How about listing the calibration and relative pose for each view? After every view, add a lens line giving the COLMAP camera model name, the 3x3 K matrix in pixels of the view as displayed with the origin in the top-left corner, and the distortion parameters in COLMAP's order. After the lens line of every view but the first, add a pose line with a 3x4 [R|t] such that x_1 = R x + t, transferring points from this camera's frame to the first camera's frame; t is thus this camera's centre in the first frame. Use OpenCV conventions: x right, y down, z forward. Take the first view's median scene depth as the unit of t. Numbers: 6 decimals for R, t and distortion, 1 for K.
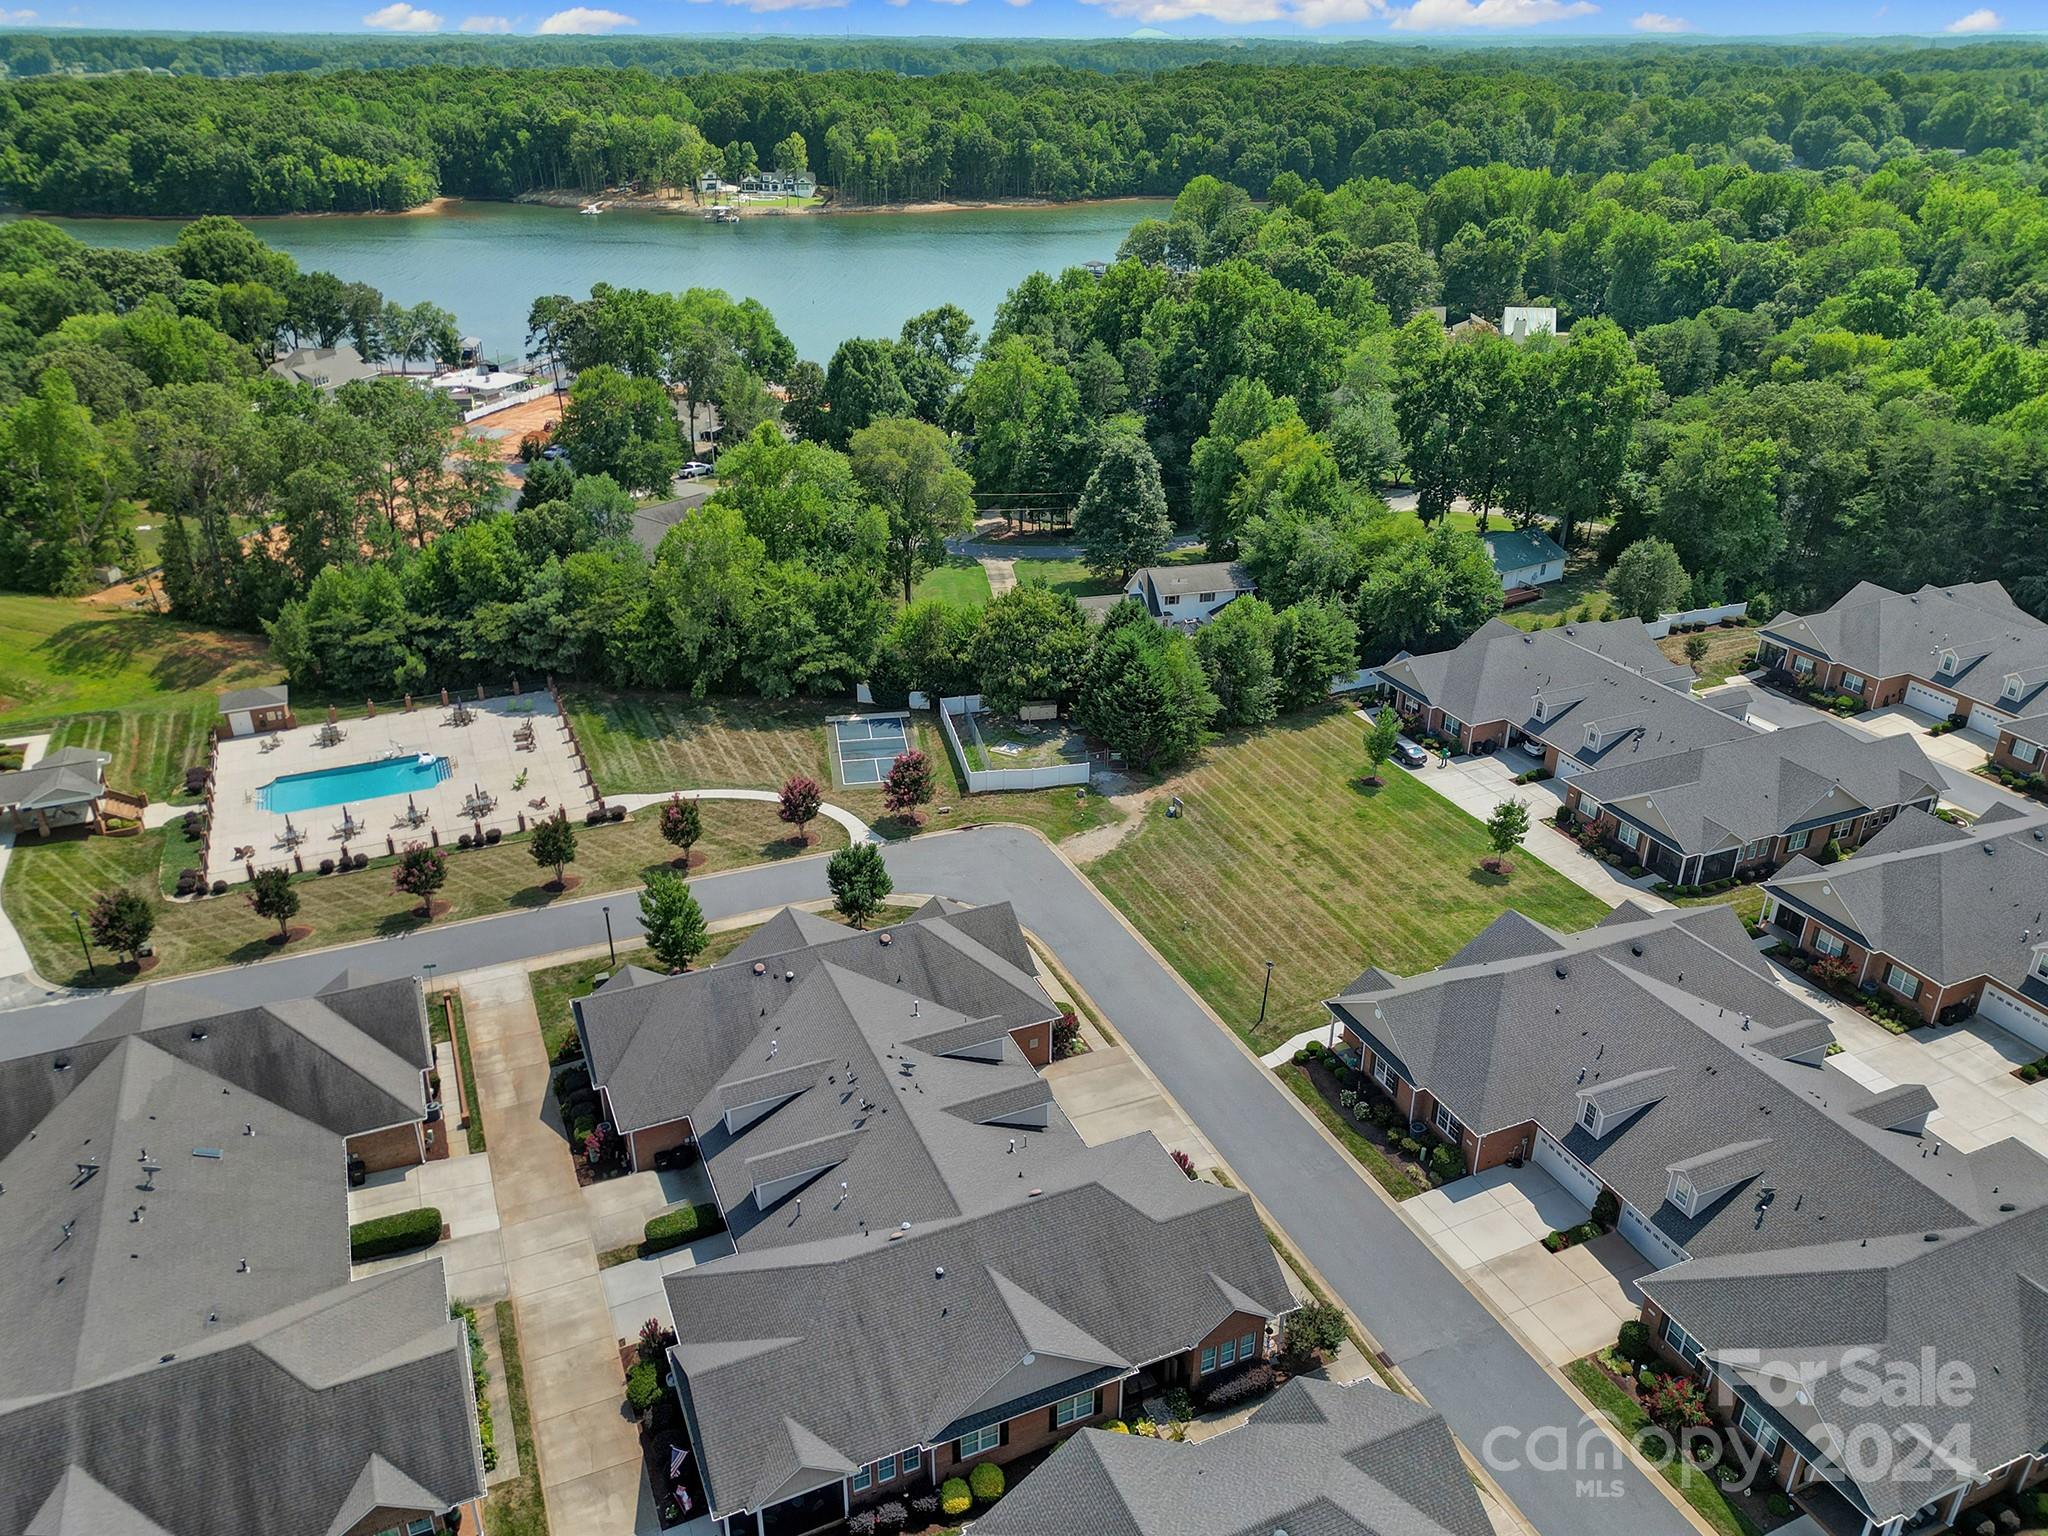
lens RADIAL K [[1453.1, 0, 1030.7], [0, 1453.1, 768.6], [0, 0, 1]] dist [0.003483, -0.002524]
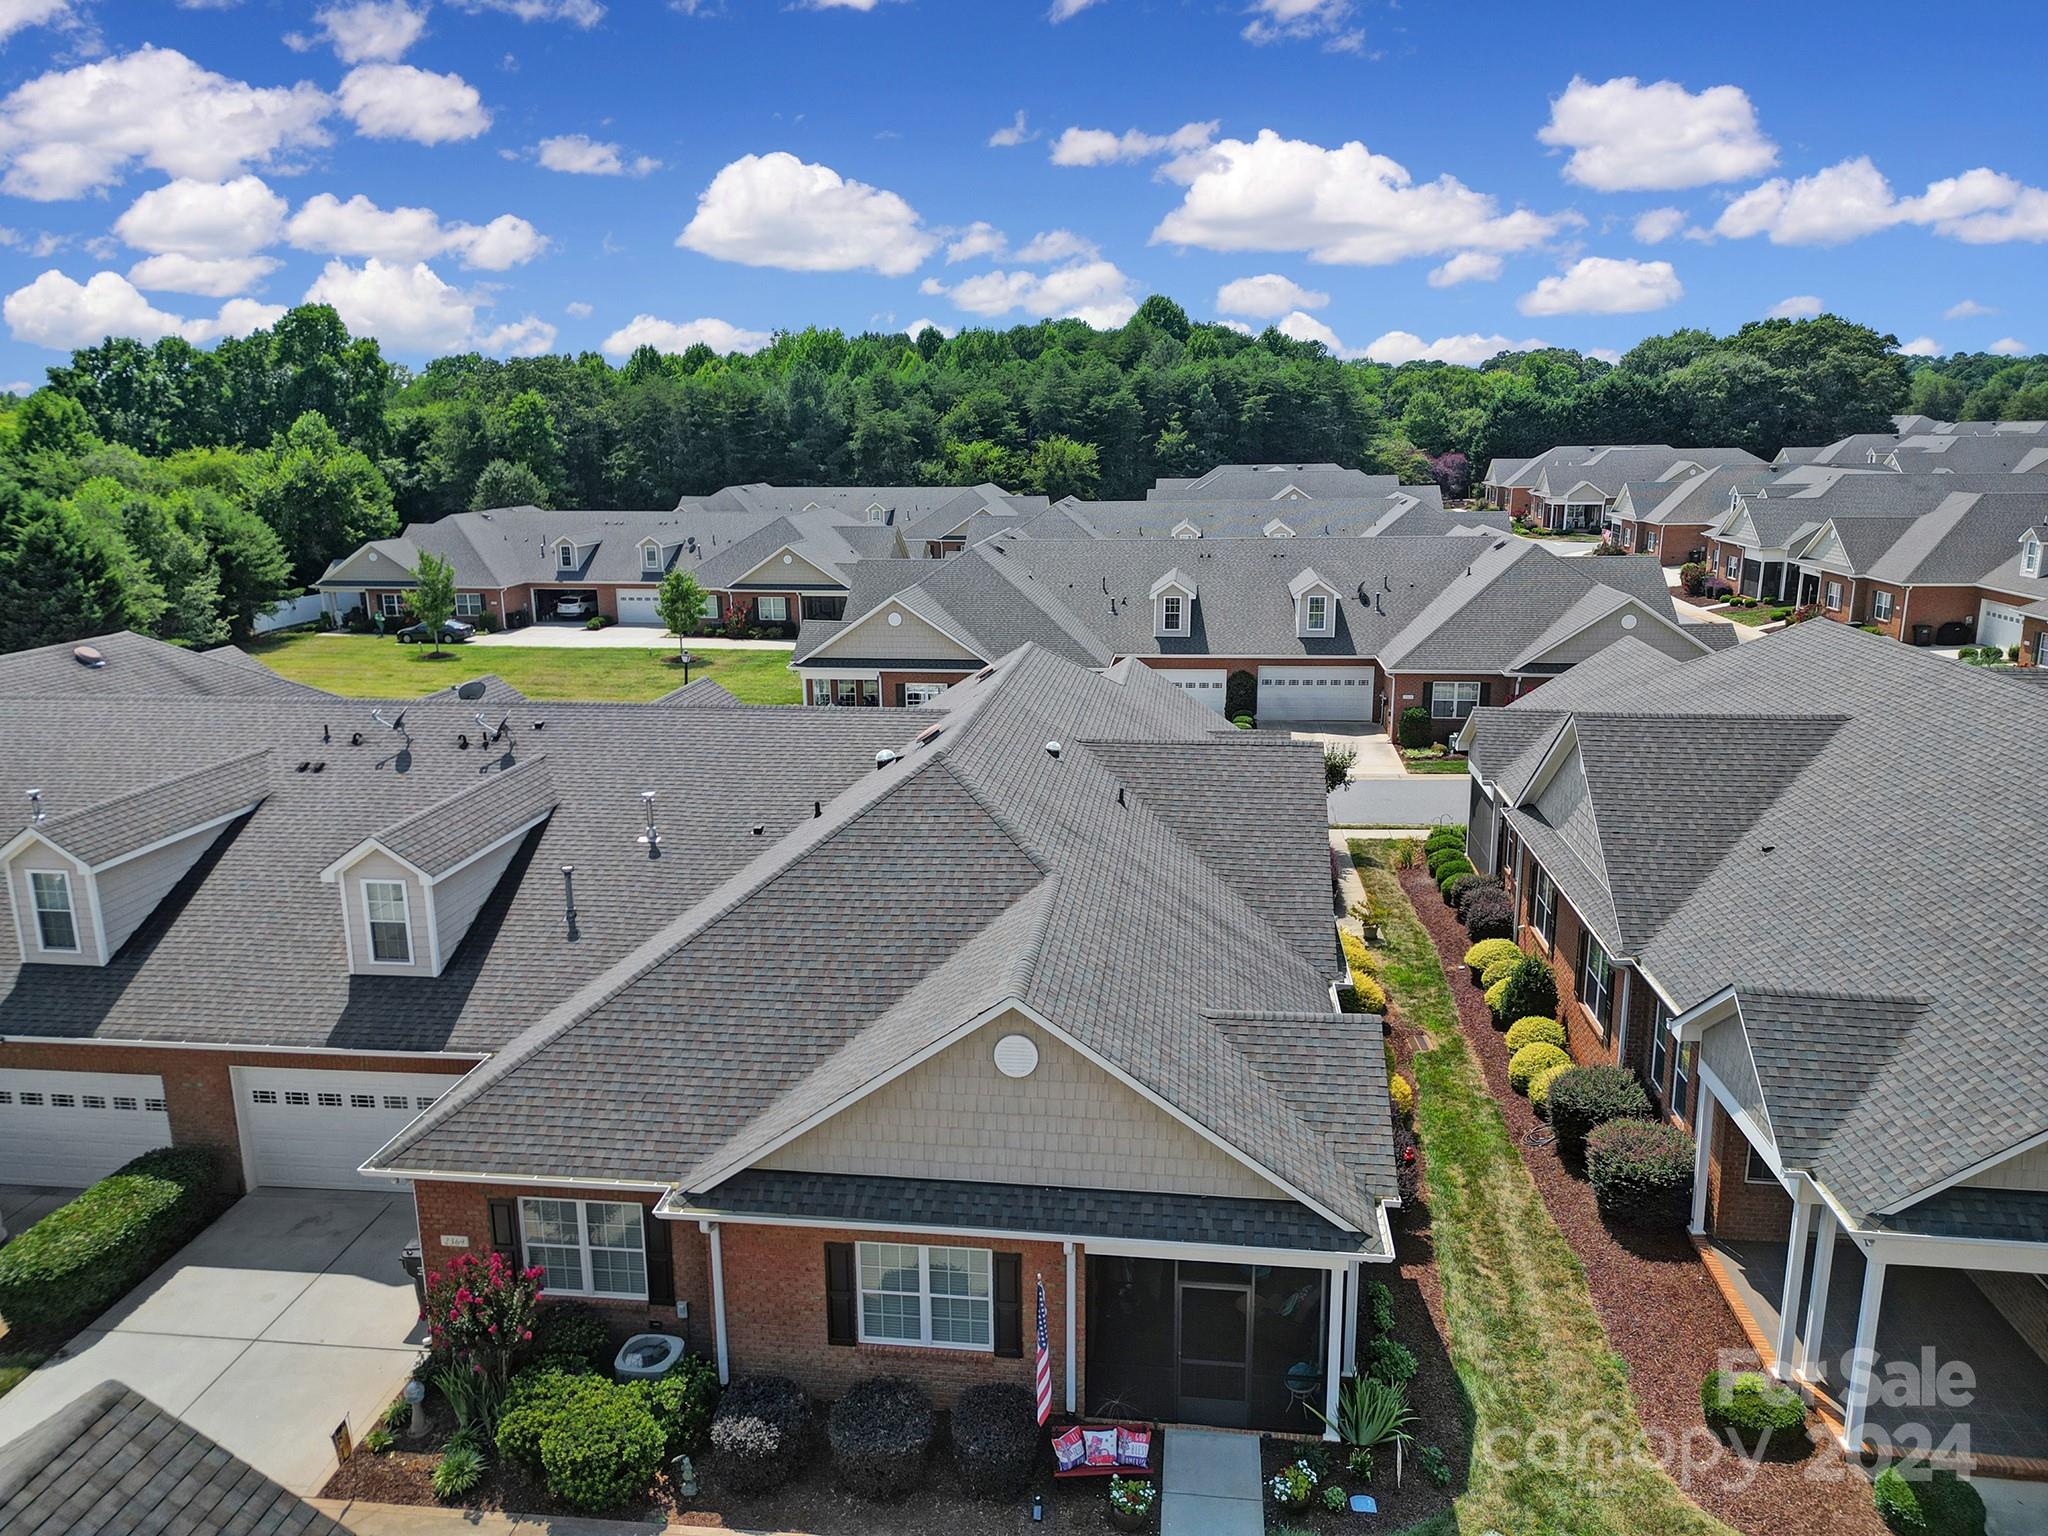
lens RADIAL K [[1453.1, 0, 1026.4], [0, 1453.1, 767.3], [0, 0, 1]] dist [0.003483, -0.002524]
pose [[0.506855, -0.202800, 0.837836, 0.553484], [0.394588, 0.918713, -0.016332, -0.037212], [-0.766419, 0.338878, 0.545677, 0.812009]]
